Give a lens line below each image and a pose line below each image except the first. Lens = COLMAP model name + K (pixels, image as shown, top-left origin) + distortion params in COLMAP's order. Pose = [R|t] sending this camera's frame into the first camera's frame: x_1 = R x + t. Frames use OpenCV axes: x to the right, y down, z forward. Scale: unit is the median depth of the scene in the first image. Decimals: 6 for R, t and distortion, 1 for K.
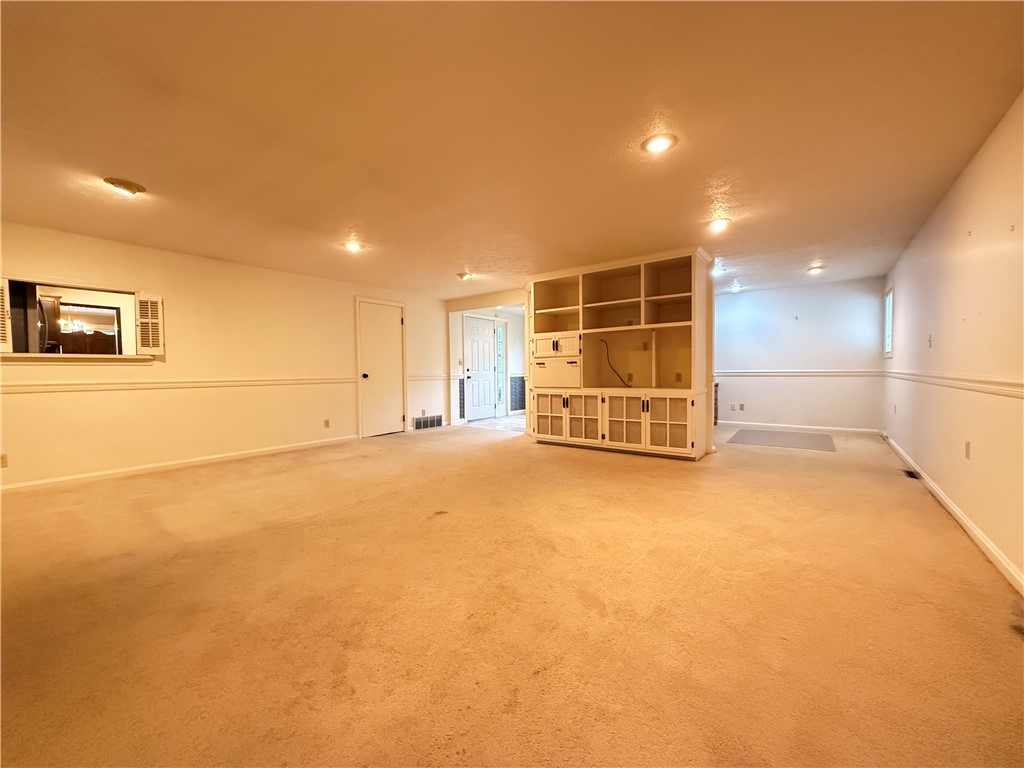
lens RADIAL K [[408.8, 0, 511.1], [0, 408.8, 383.2], [0, 0, 1]] dist [-0.000934, 0.000295]
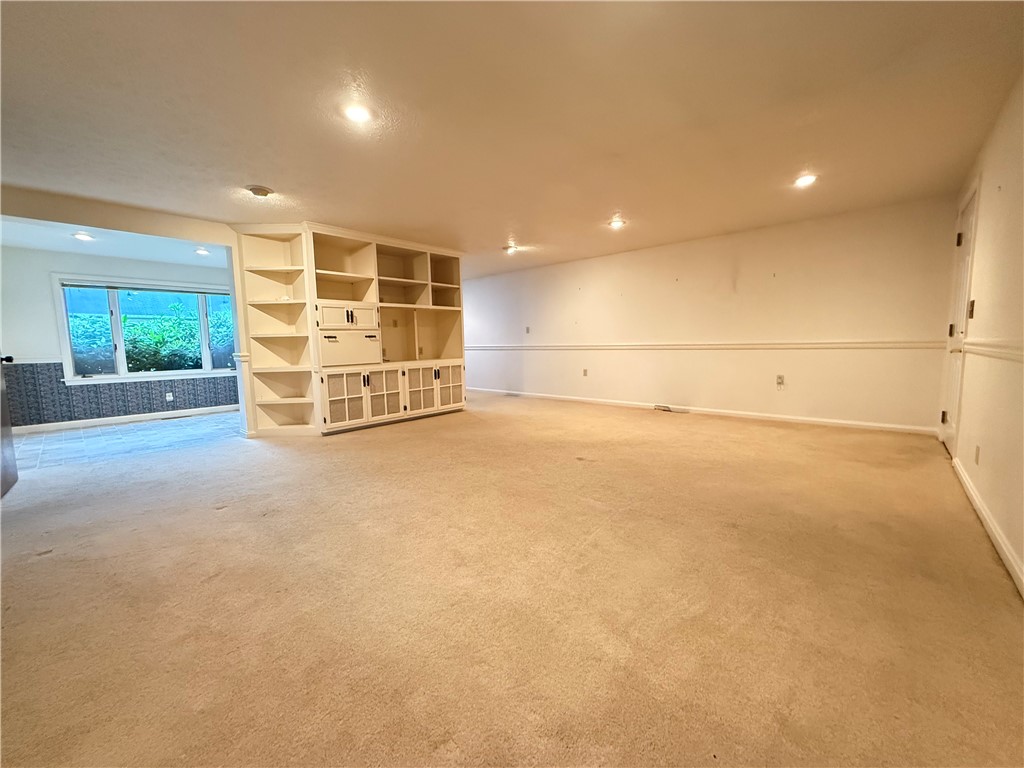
lens RADIAL K [[408.8, 0, 511.1], [0, 408.8, 383.2], [0, 0, 1]] dist [-0.000934, 0.000295]
pose [[0.093960, -0.089828, 0.991515, -0.781210], [0.051648, 0.995020, 0.085251, -0.008136], [-0.994235, 0.043200, 0.098132, 0.620704]]
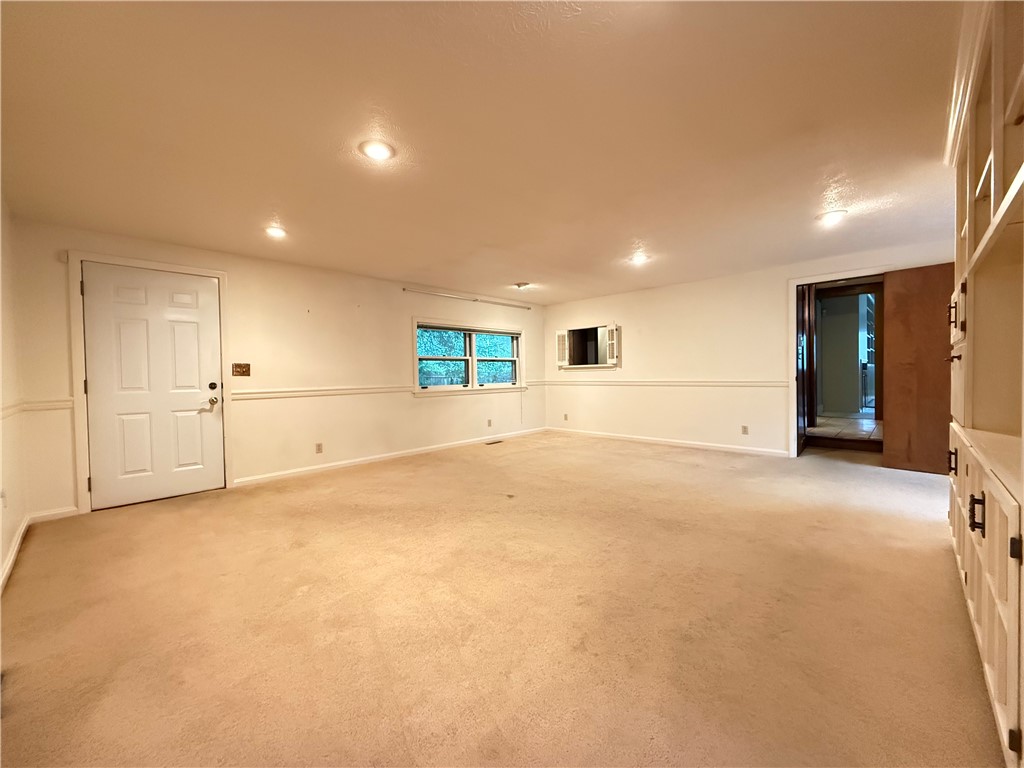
lens RADIAL K [[408.8, 0, 511.1], [0, 408.8, 383.2], [0, 0, 1]] dist [-0.000934, 0.000295]
pose [[-0.149735, 0.035030, -0.988105, 0.589149], [-0.012899, 0.999218, 0.037379, -0.037863], [0.988642, 0.018343, -0.149166, 0.681289]]
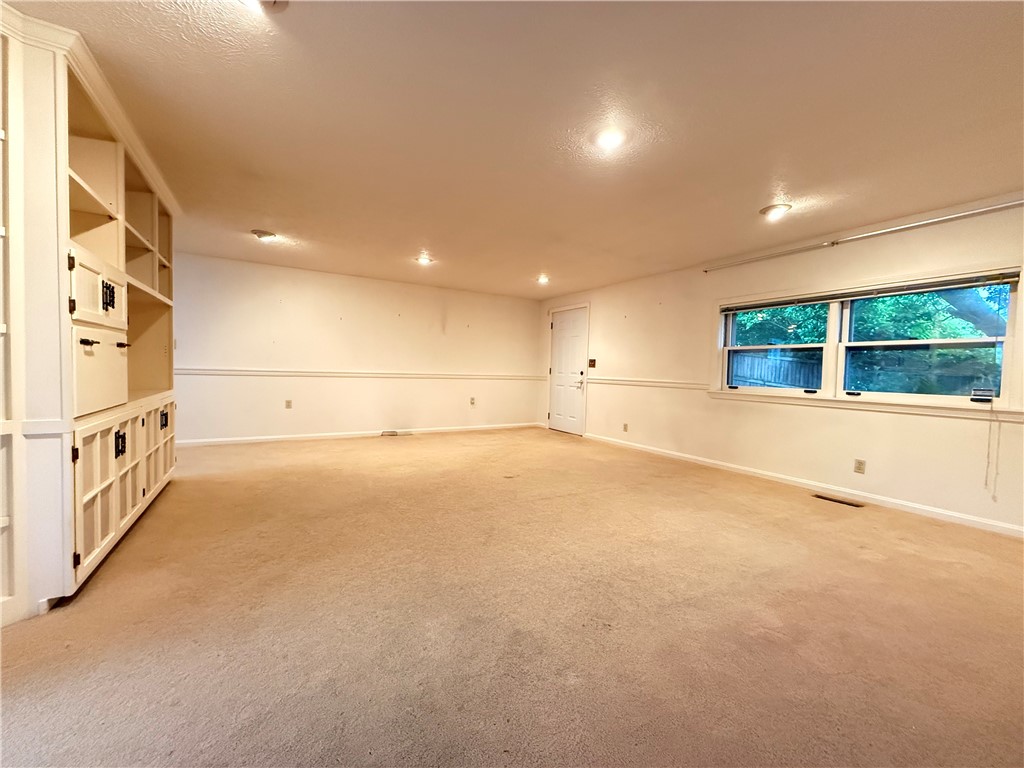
lens RADIAL K [[408.8, 0, 511.1], [0, 408.8, 383.2], [0, 0, 1]] dist [-0.000934, 0.000295]
pose [[-0.920422, -0.028115, 0.389915, -0.393224], [-0.005750, 0.998276, 0.058410, -0.038770], [-0.390885, 0.051520, -0.918997, 1.280437]]
